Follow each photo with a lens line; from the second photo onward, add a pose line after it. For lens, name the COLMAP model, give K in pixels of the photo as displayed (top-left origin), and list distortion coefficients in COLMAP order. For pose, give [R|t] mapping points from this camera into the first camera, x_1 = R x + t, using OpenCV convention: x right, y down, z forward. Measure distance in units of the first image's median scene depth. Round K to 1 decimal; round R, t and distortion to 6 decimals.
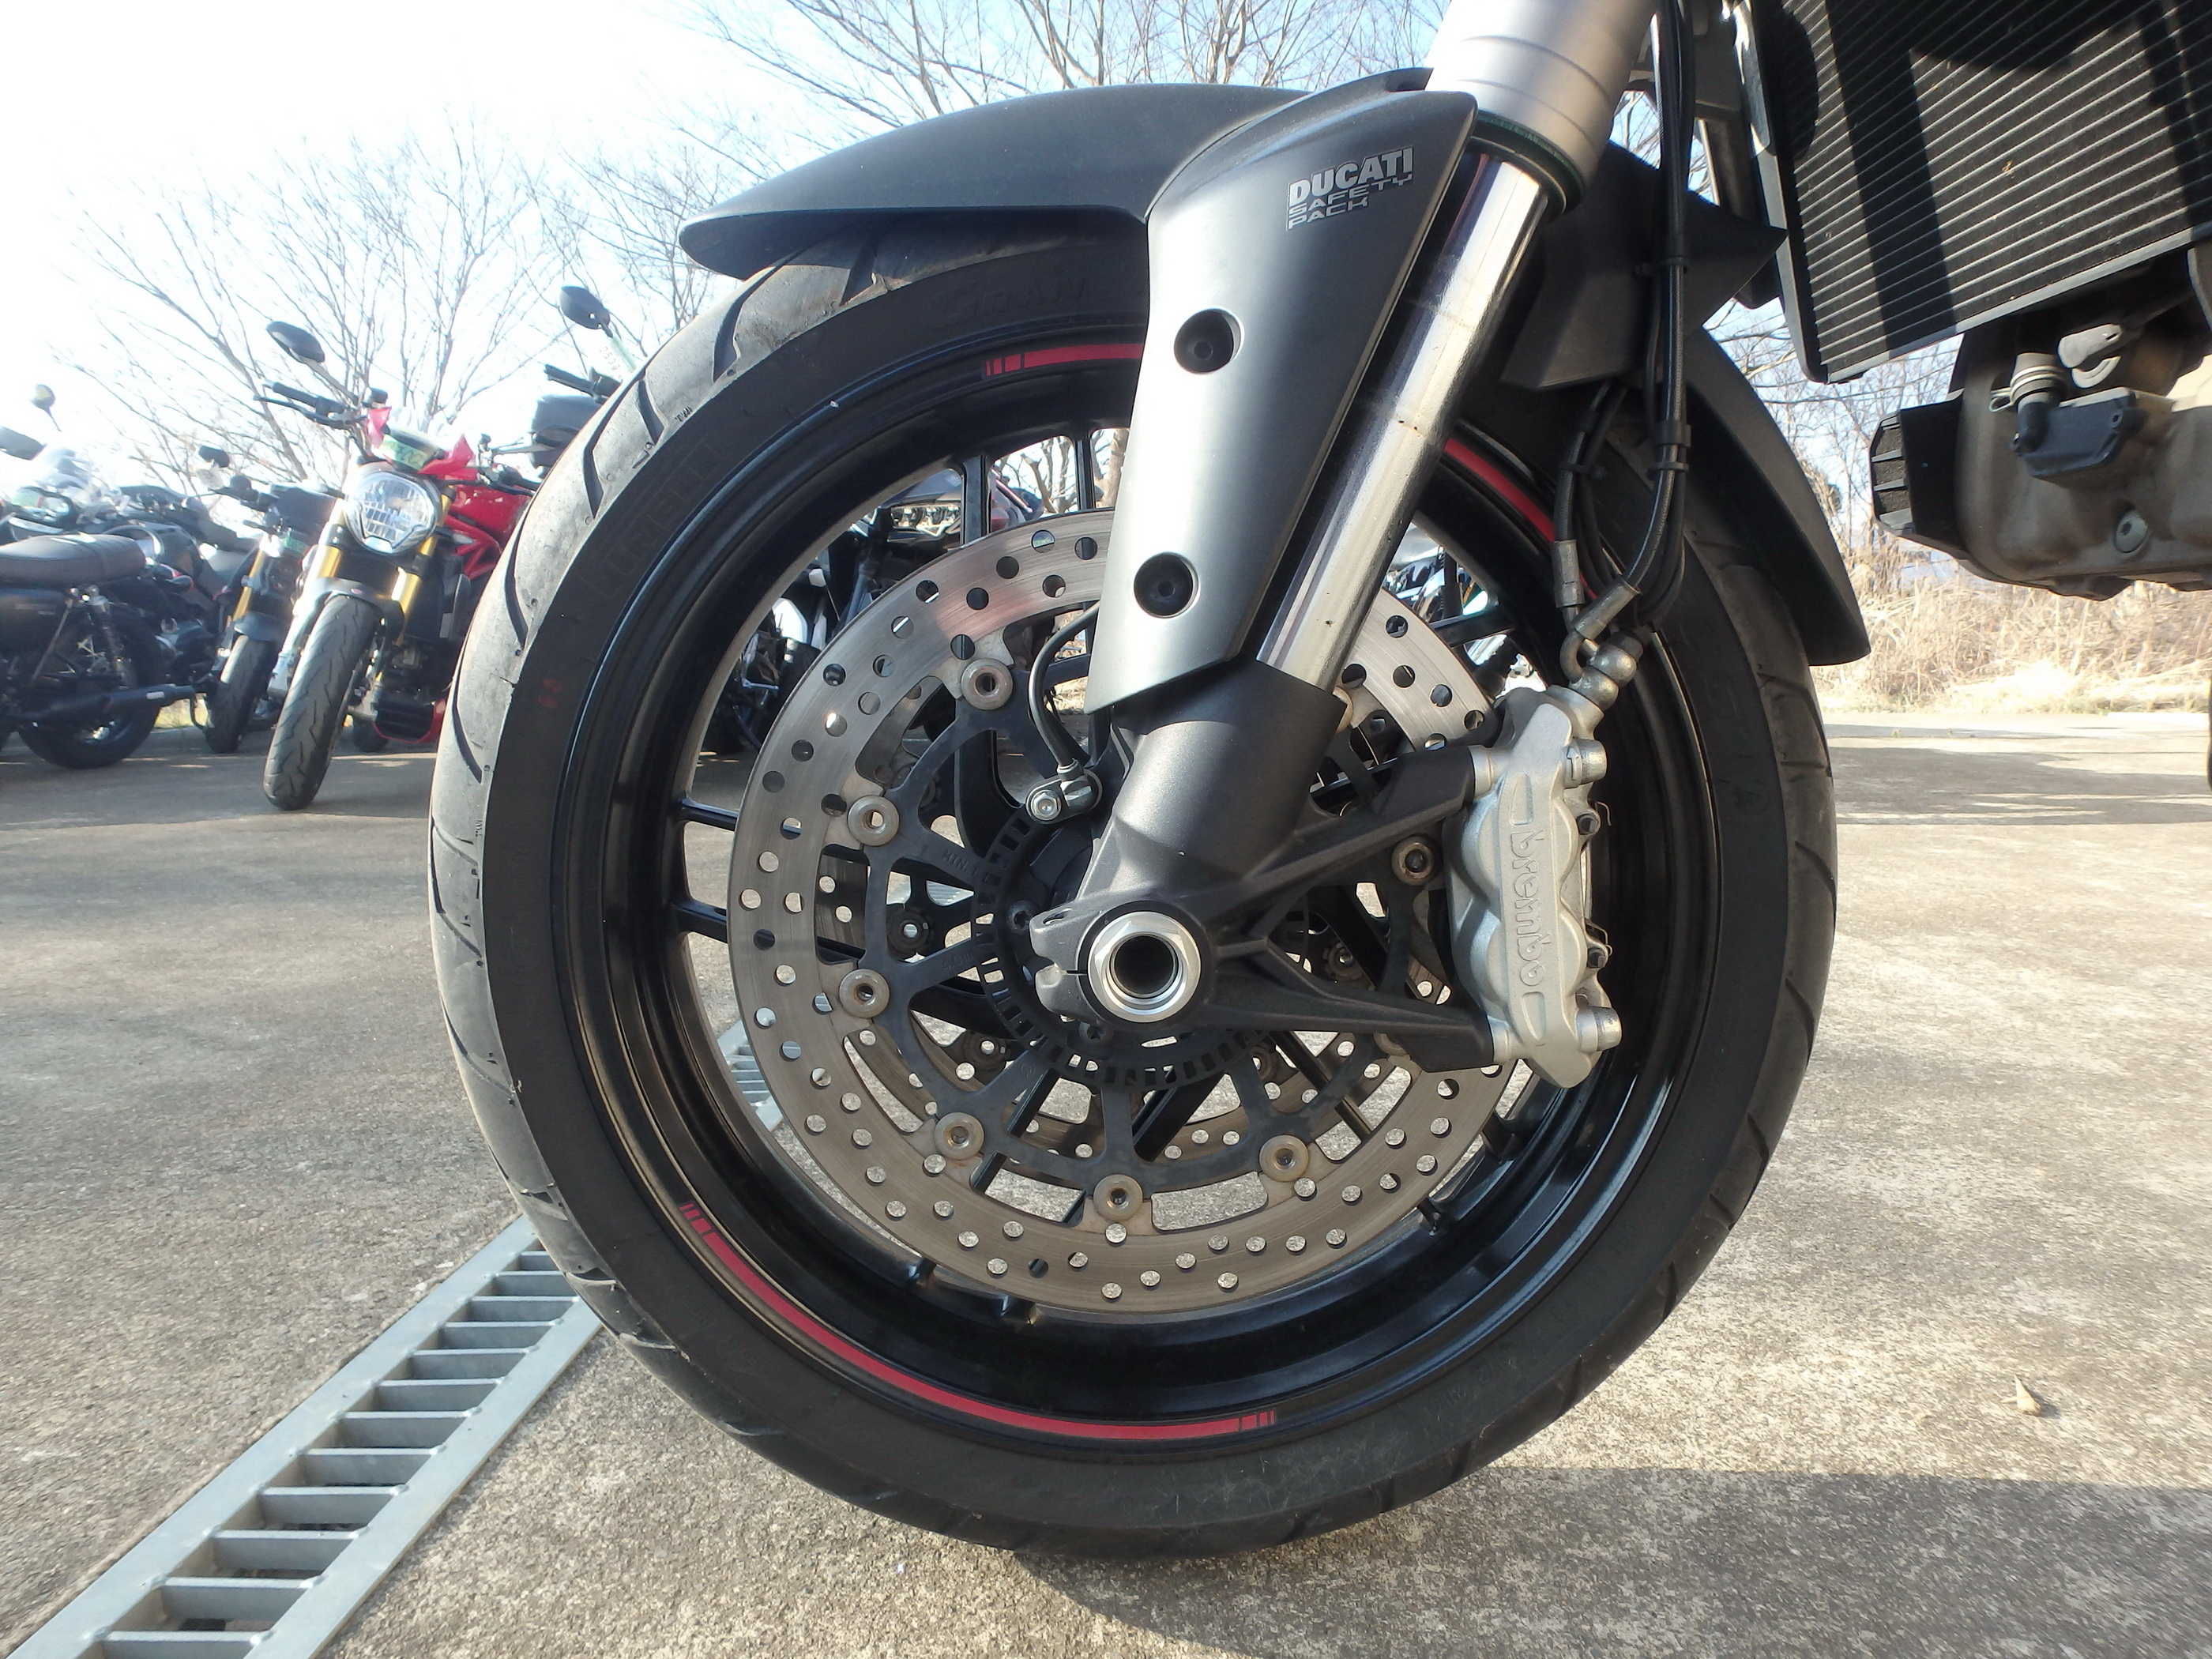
lens RADIAL K [[1365.5, 0, 1123.0], [0, 1365.5, 815.0], [0, 0, 1]] dist [-0.028772, 0.005043]
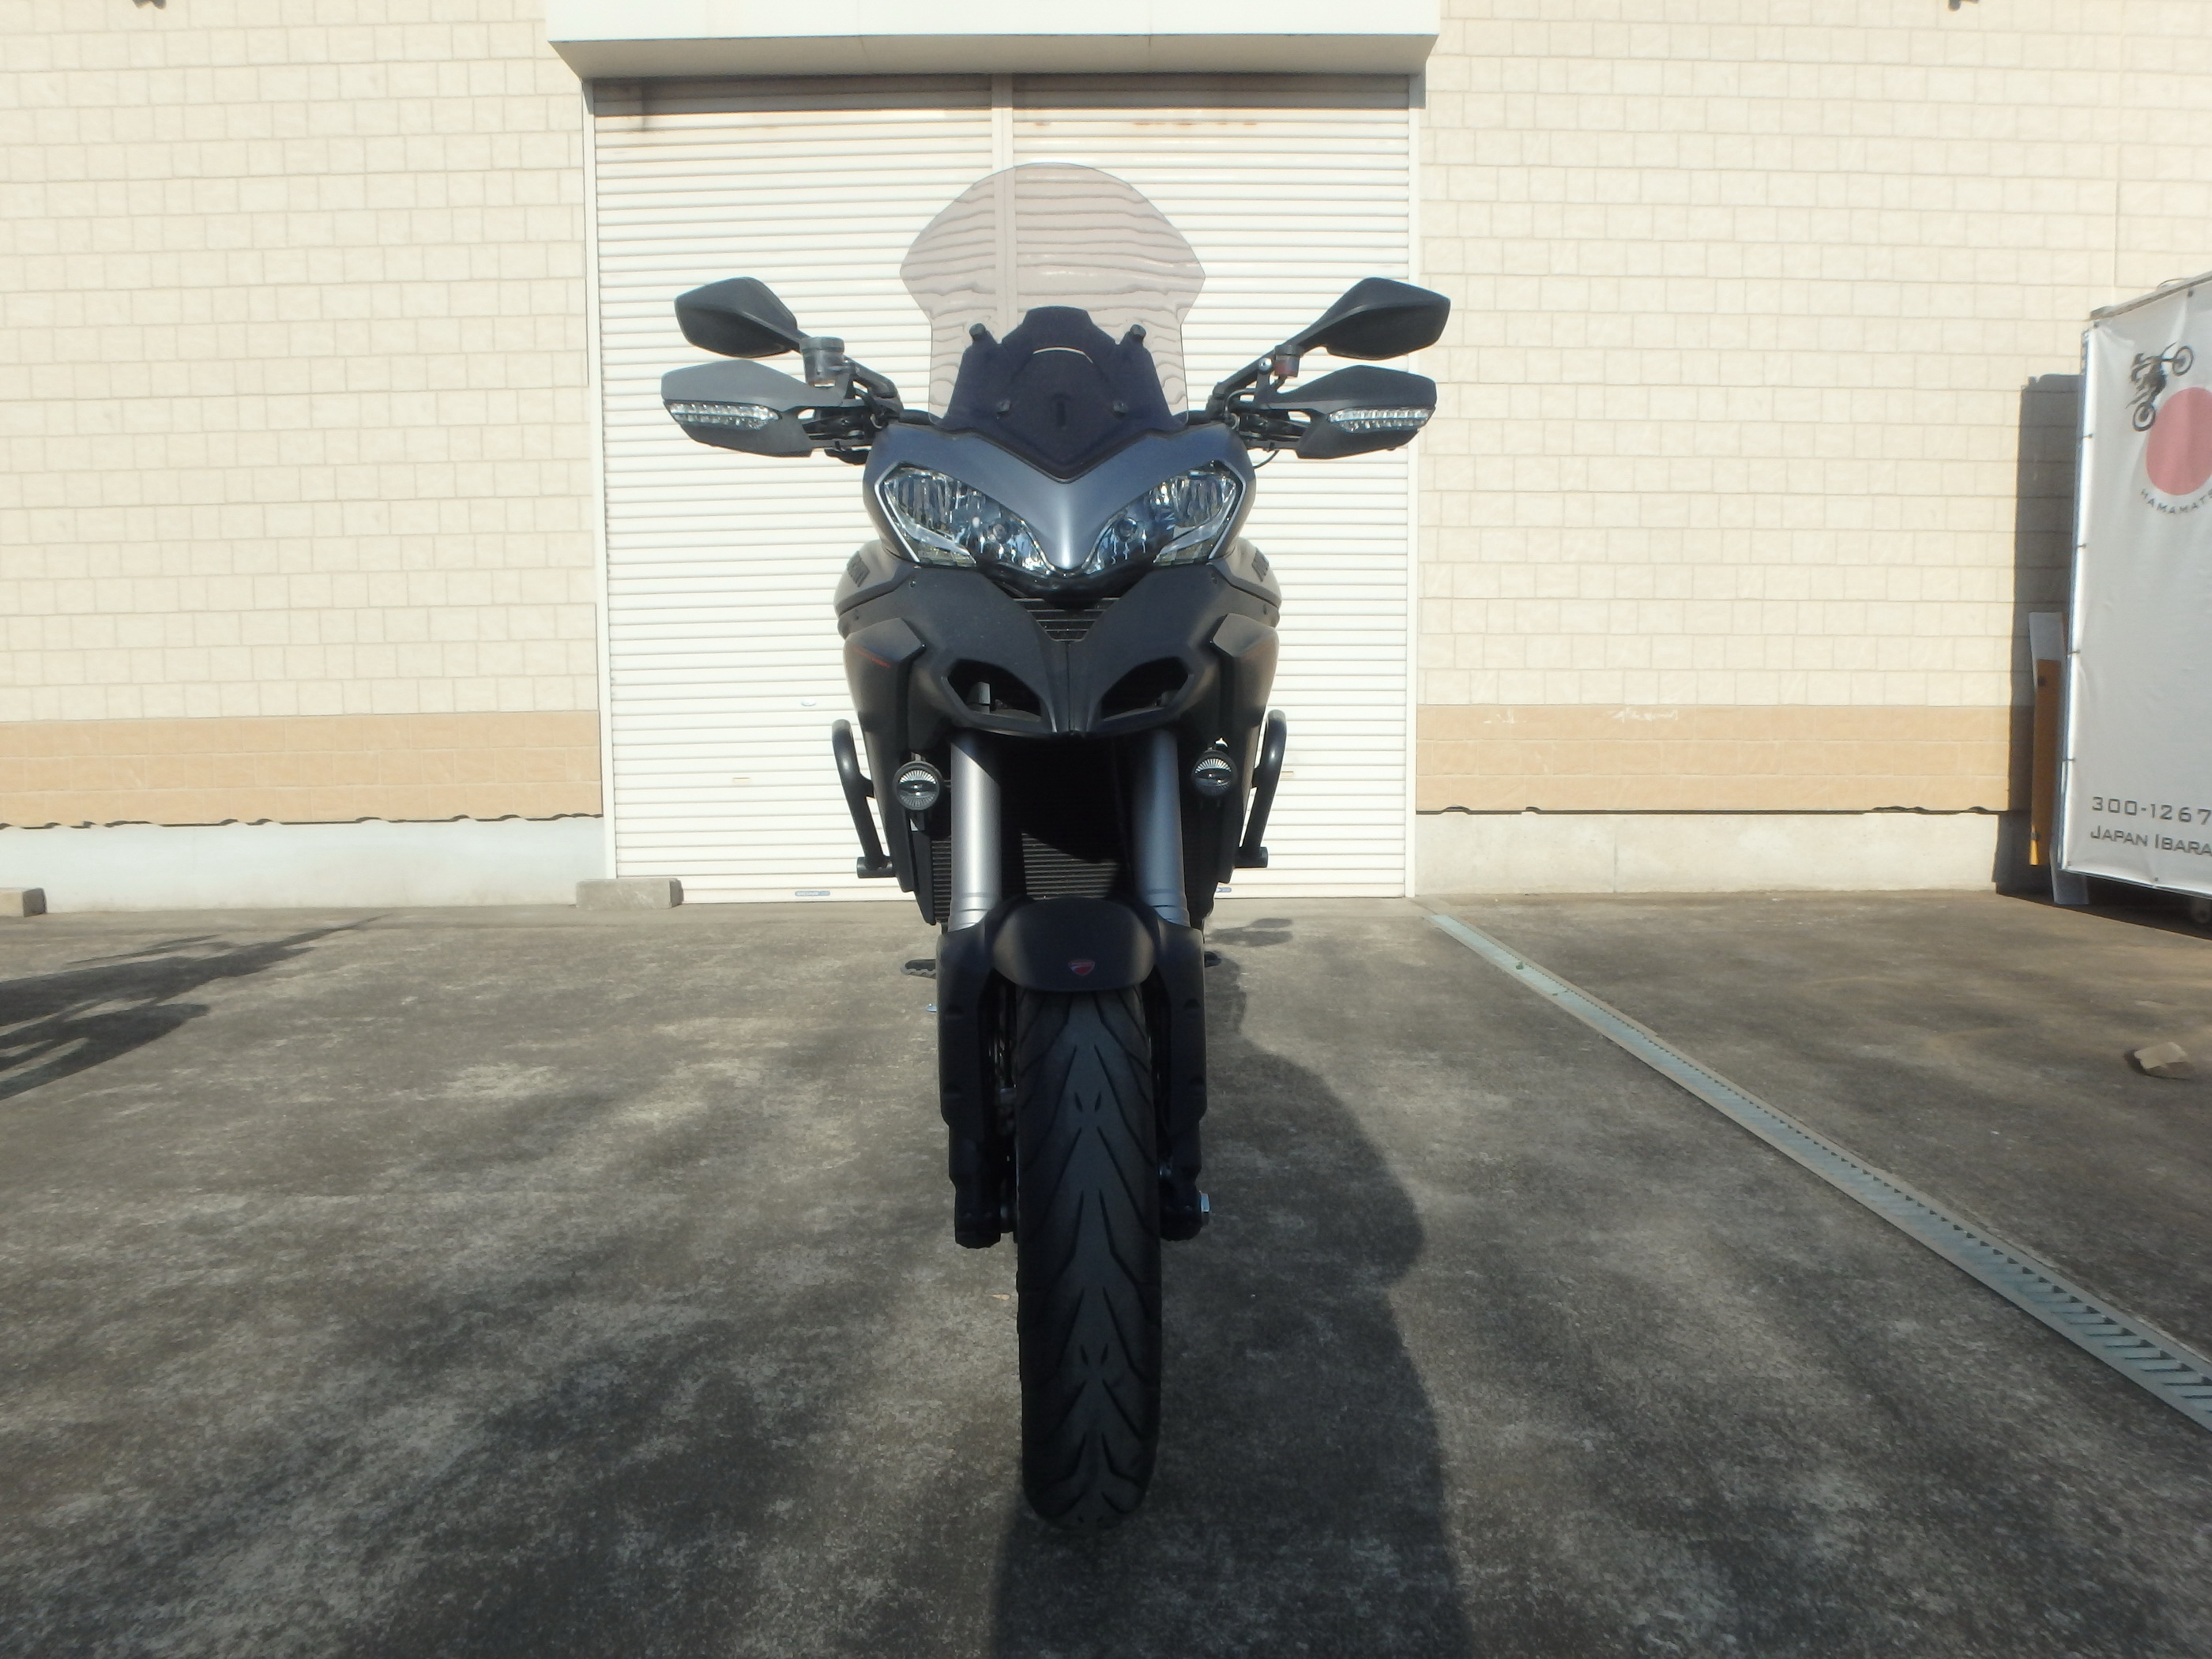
lens RADIAL K [[1355.6, 0, 1110.3], [0, 1355.6, 892.6], [0, 0, 1]] dist [-0.066241, 0.000923]
pose [[-0.062604, -0.127224, 0.989896, -1.670683], [0.136922, 0.981369, 0.134788, -0.605152], [-0.988602, 0.143977, -0.044018, 0.728448]]
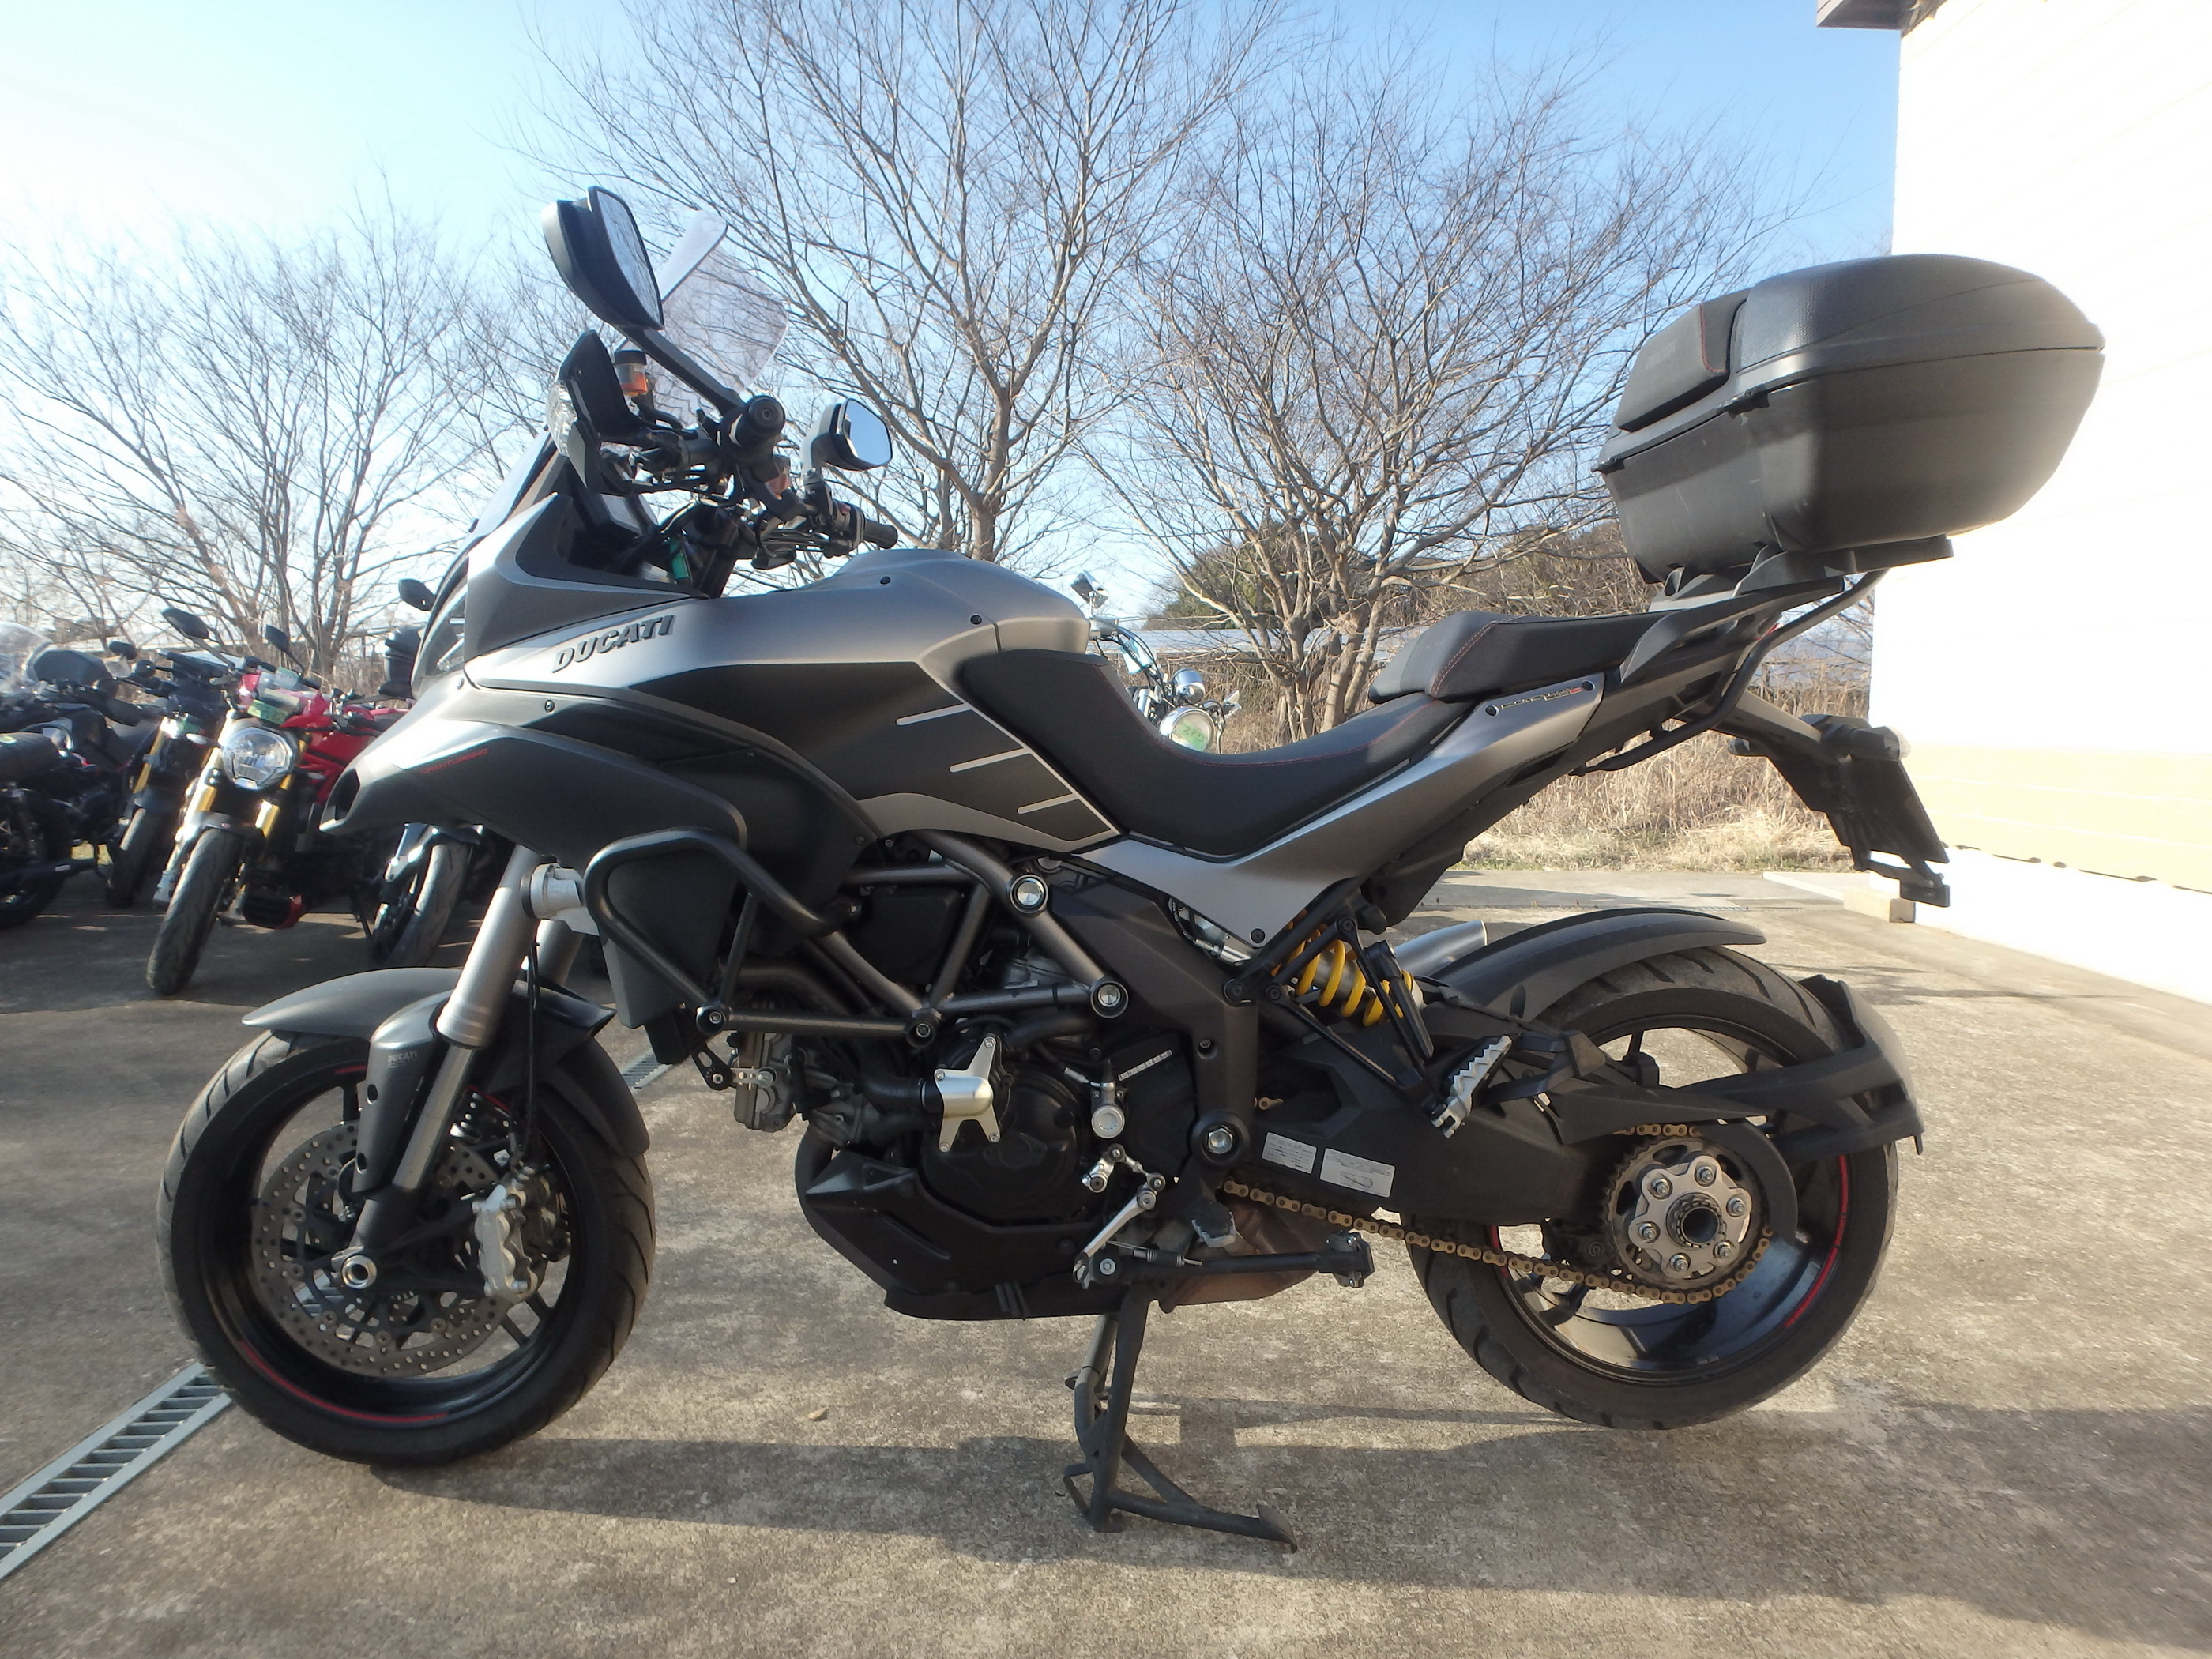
lens RADIAL K [[1370.4, 0, 1128.1], [0, 1370.4, 804.2], [0, 0, 1]] dist [-0.027186, 0.003844]
pose [[0.998892, 0.006056, 0.046672, 1.026200], [-0.003464, 0.998457, -0.055422, -0.506012], [-0.046936, 0.055199, 0.997372, -1.461651]]
